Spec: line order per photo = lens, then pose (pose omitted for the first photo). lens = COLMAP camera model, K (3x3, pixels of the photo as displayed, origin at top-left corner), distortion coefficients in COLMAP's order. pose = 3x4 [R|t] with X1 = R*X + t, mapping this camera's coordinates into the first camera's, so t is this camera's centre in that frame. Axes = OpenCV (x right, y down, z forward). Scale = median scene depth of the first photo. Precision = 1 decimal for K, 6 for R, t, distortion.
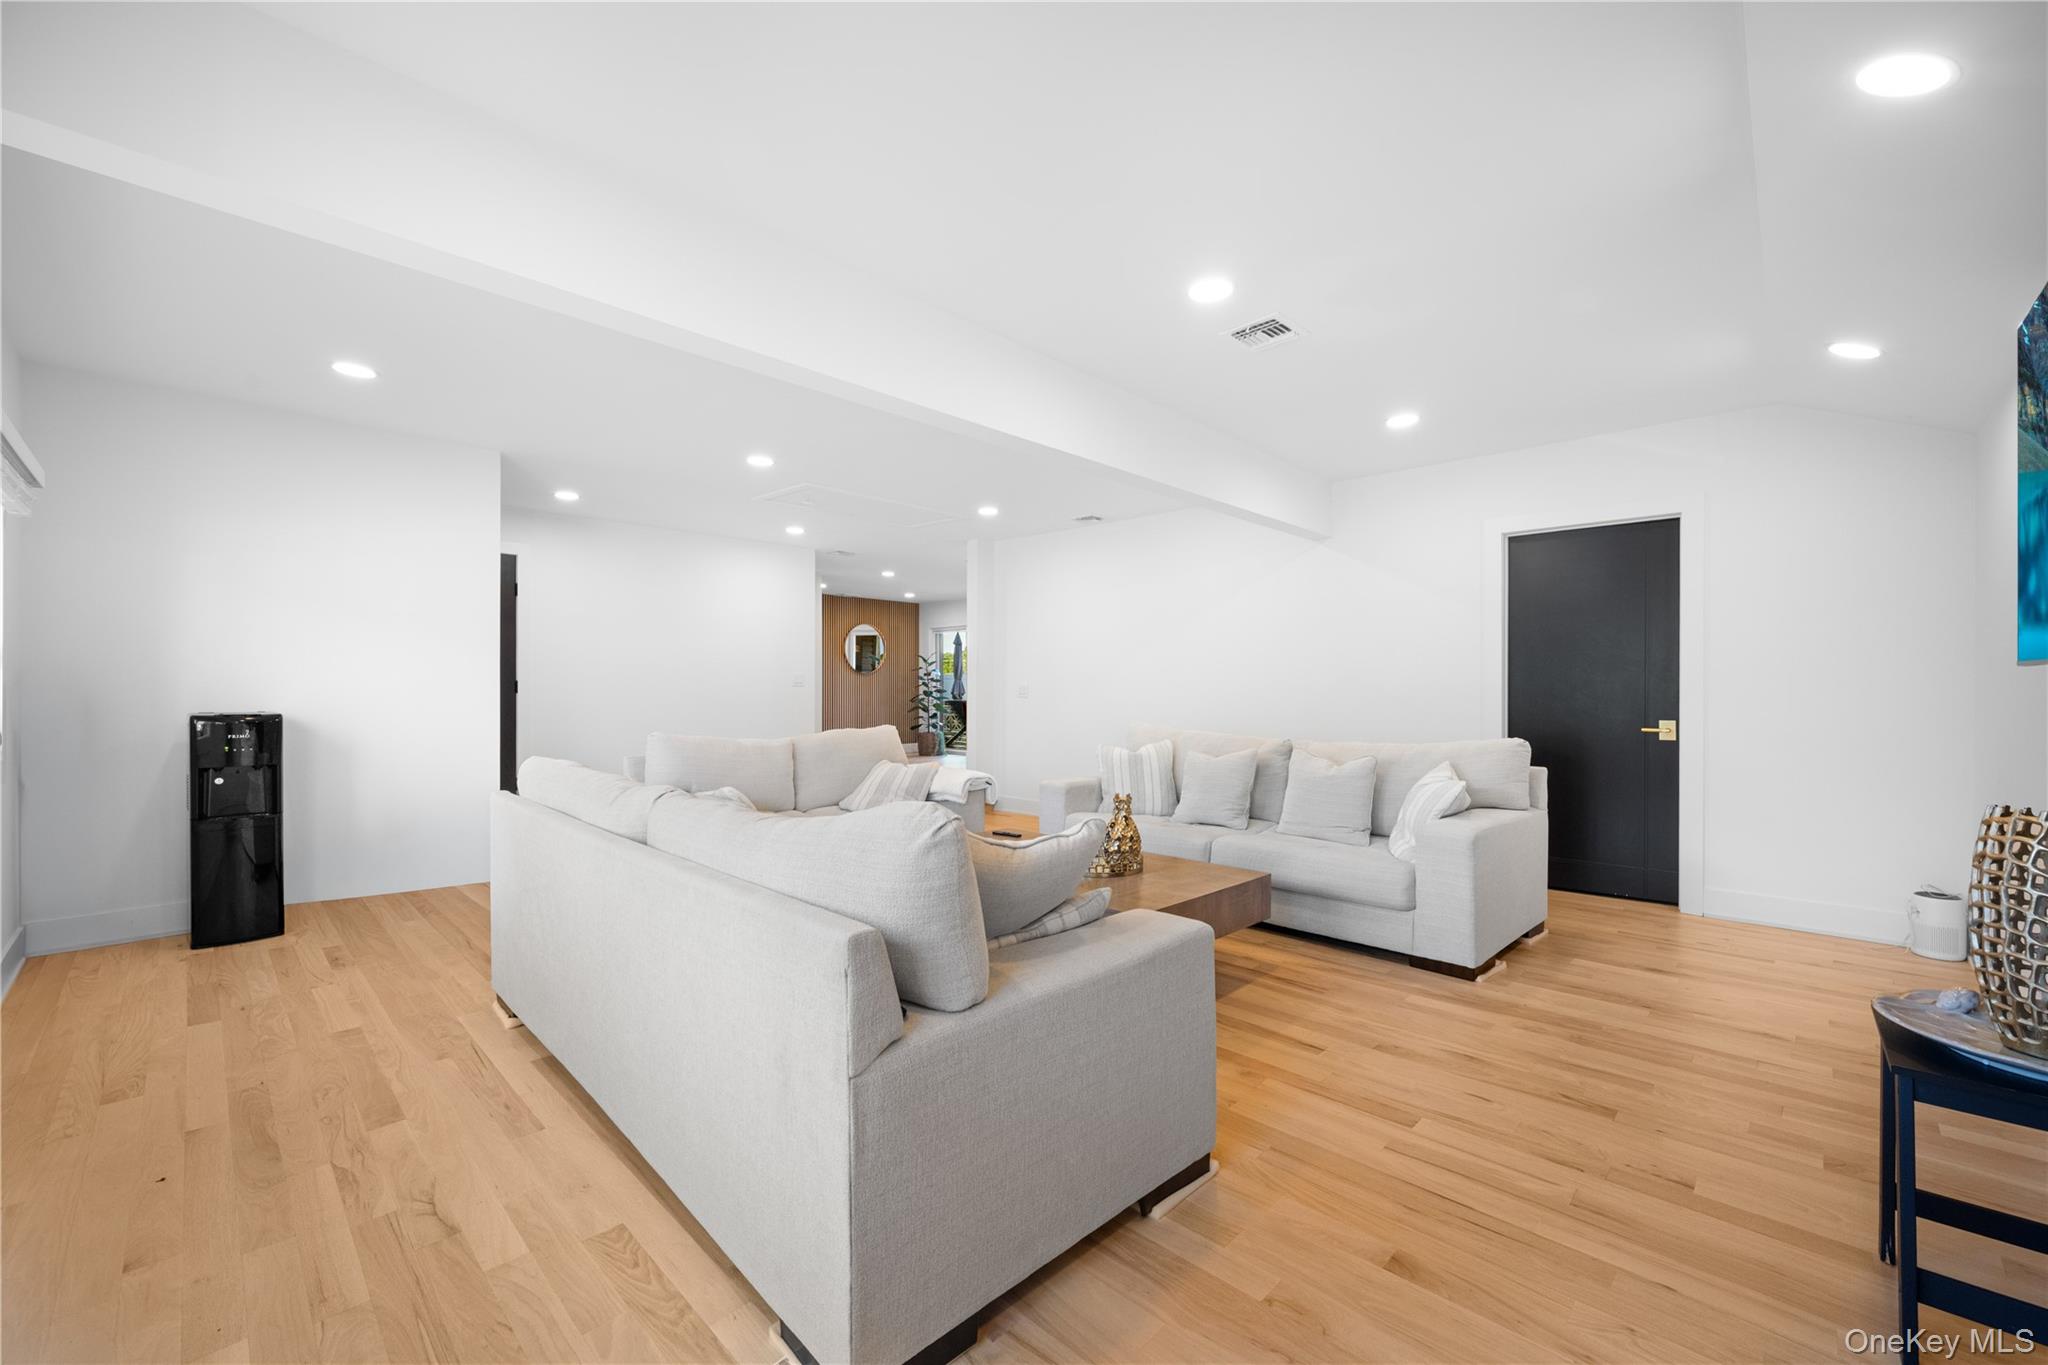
lens RADIAL K [[830.9, 0, 1009.6], [0, 830.9, 689.9], [0, 0, 1]] dist [0.002508, 0.000342]
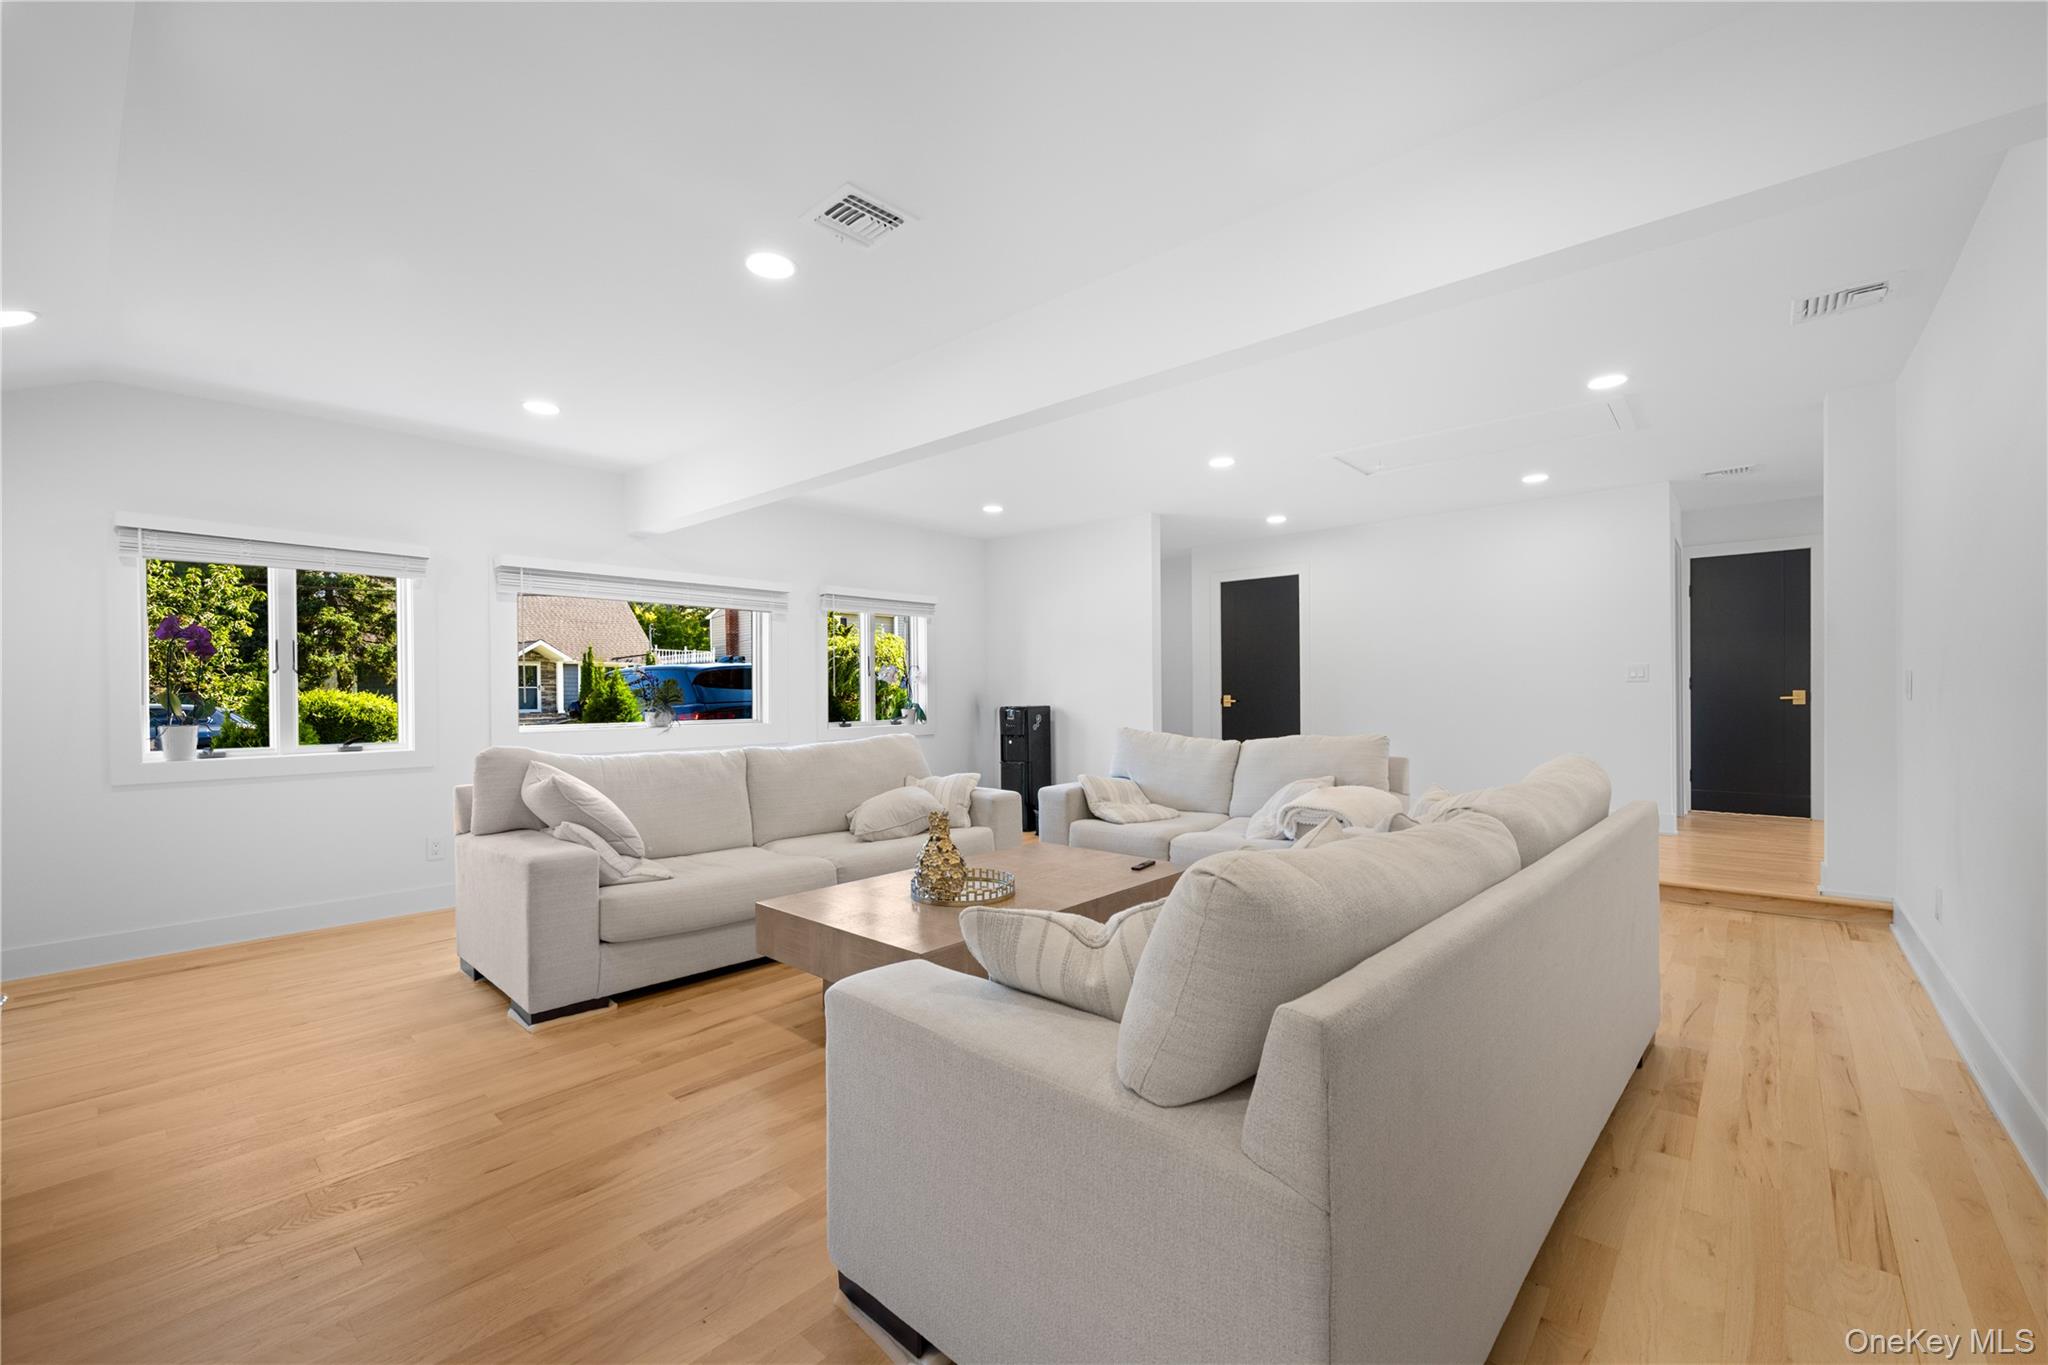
lens RADIAL K [[830.9, 0, 1019.9], [0, 830.9, 688.7], [0, 0, 1]] dist [0.002508, 0.000342]
pose [[0.037908, -0.007921, -0.999250, 1.213573], [0.007679, 0.999941, -0.007635, 0.007494], [0.999252, -0.007383, 0.037966, 1.268518]]
